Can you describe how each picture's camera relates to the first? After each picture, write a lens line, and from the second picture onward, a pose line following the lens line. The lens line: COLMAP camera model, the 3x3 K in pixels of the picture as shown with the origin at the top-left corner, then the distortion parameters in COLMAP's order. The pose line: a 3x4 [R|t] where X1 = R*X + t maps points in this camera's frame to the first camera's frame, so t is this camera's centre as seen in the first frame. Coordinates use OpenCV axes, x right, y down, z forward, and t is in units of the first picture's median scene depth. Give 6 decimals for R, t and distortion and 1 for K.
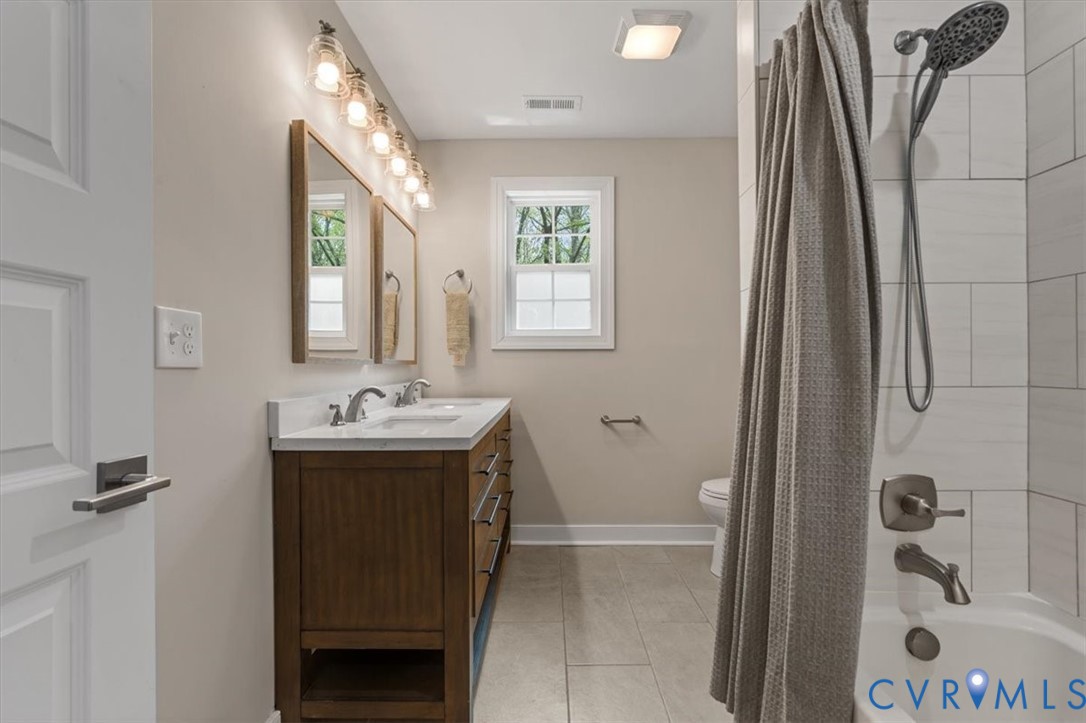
lens RADIAL K [[499.5, 0, 543.0], [0, 499.5, 361.5], [0, 0, 1]] dist [0.001111, 0.000804]
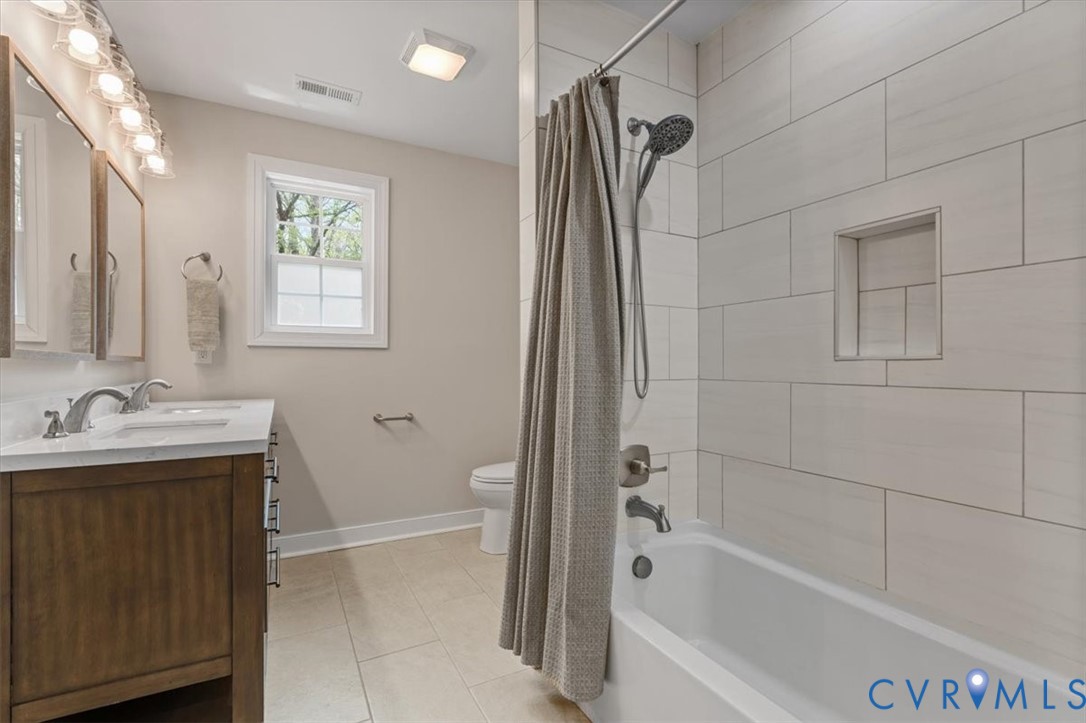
lens RADIAL K [[494.0, 0, 538.9], [0, 494.0, 361.1], [0, 0, 1]] dist [0.000643, 0.001044]
pose [[0.877655, 0.008992, 0.479209, -0.139507], [-0.008163, 0.999959, -0.003814, 0.005568], [-0.479224, -0.000565, 0.877693, -0.053077]]
